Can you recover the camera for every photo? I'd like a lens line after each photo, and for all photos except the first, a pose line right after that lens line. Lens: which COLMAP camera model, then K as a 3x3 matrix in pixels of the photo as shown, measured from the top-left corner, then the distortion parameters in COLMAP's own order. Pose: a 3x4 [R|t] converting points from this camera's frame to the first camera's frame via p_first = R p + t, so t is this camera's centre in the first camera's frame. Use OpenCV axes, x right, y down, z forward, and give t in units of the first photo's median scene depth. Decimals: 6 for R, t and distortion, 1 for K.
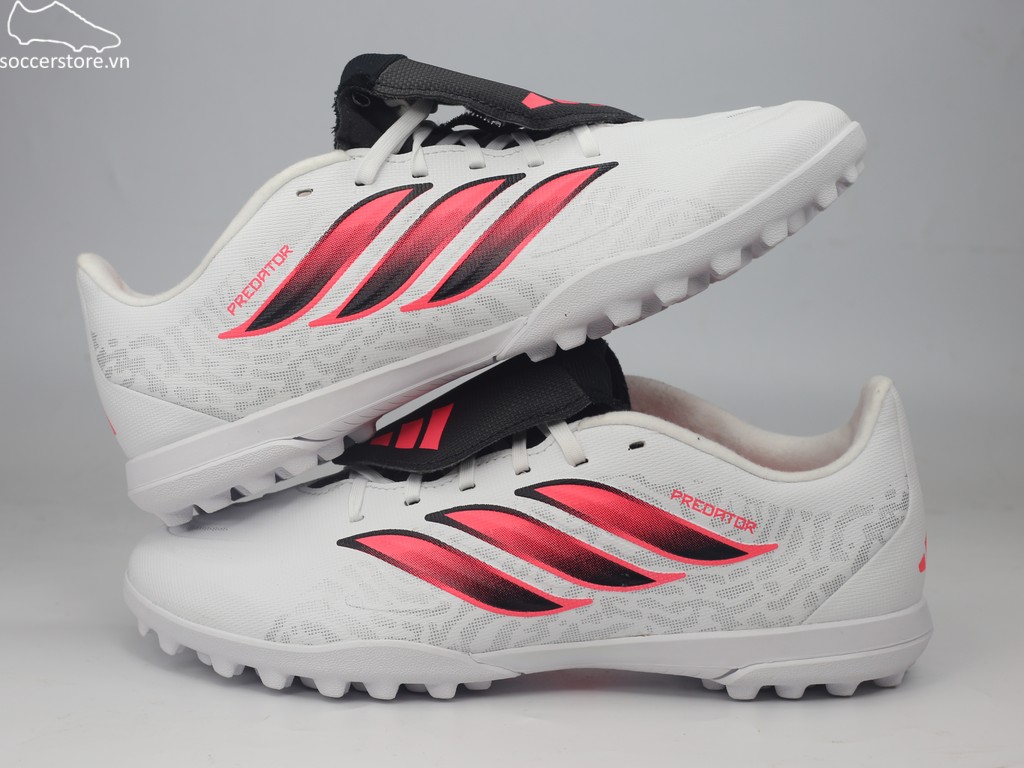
lens RADIAL K [[1816.1, 0, 512.0], [0, 1816.1, 384.0], [0, 0, 1]] dist [-0.131300, -0.137205]
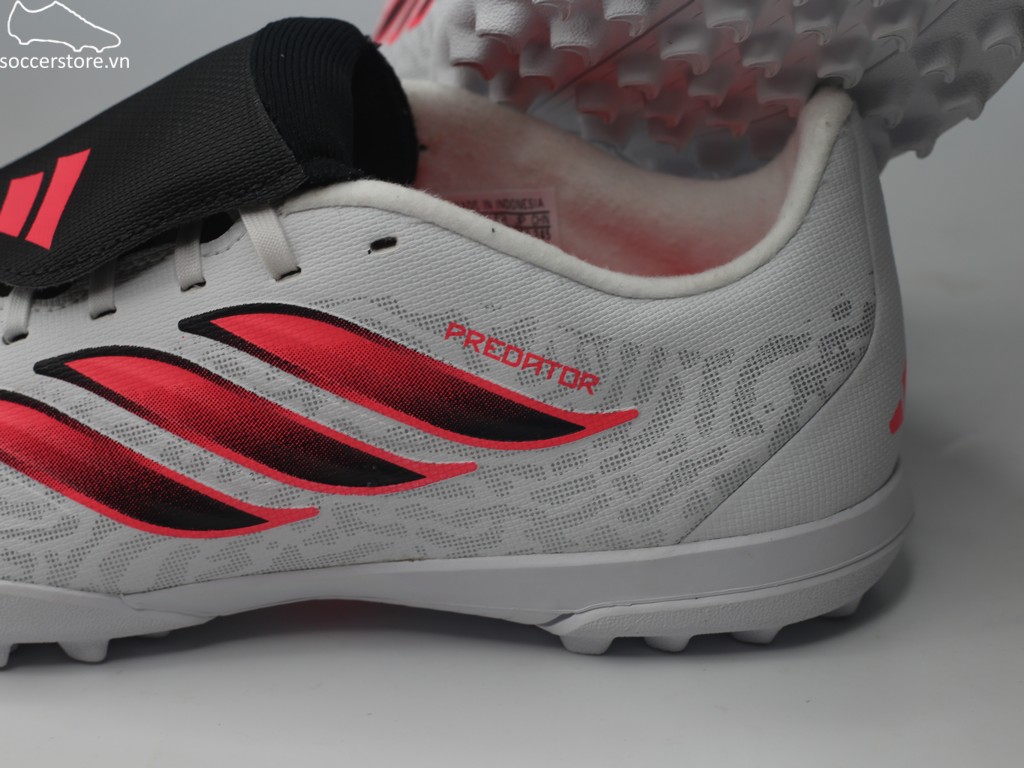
lens RADIAL K [[1900.7, 0, 512.0], [0, 1900.7, 384.0], [0, 0, 1]] dist [-0.154788, -0.025291]
pose [[0.999636, -0.022063, -0.015515, 0.116802], [0.025280, 0.966928, 0.253792, -0.072254], [0.009402, -0.254092, 0.967134, 0.423113]]
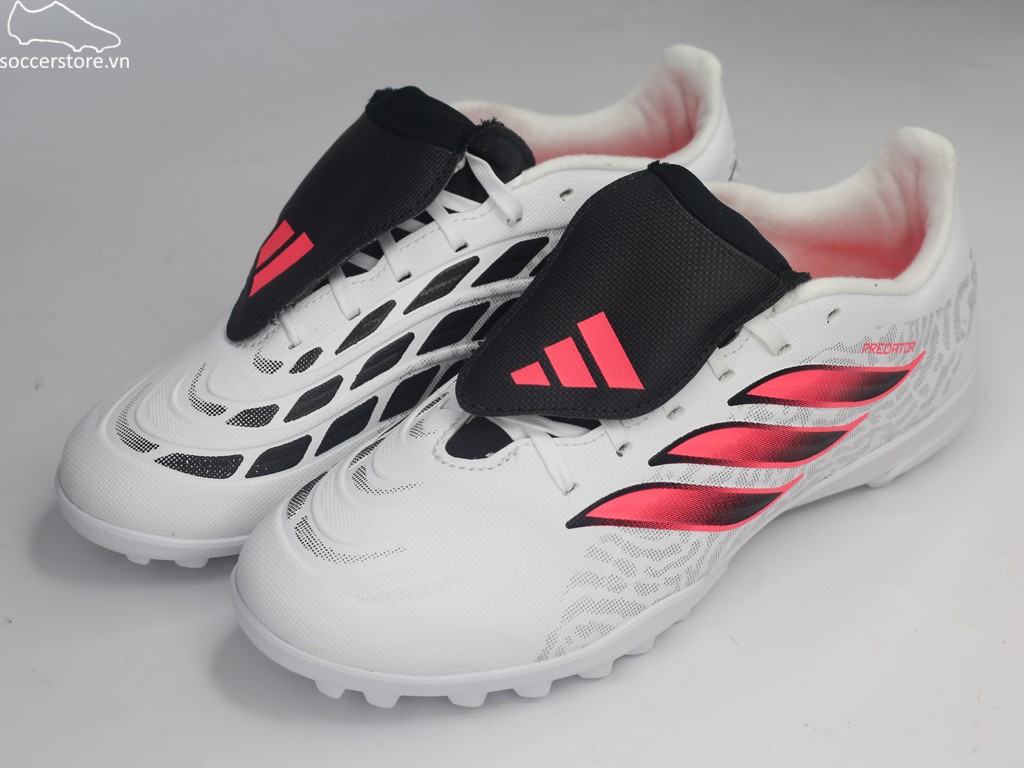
lens RADIAL K [[1816.1, 0, 512.0], [0, 1816.1, 384.0], [0, 0, 1]] dist [-0.131300, -0.137205]
pose [[0.754210, -0.389352, 0.528747, -0.560853], [0.087890, 0.857851, 0.506327, -0.420791], [-0.650725, -0.335405, 0.681220, 0.462747]]
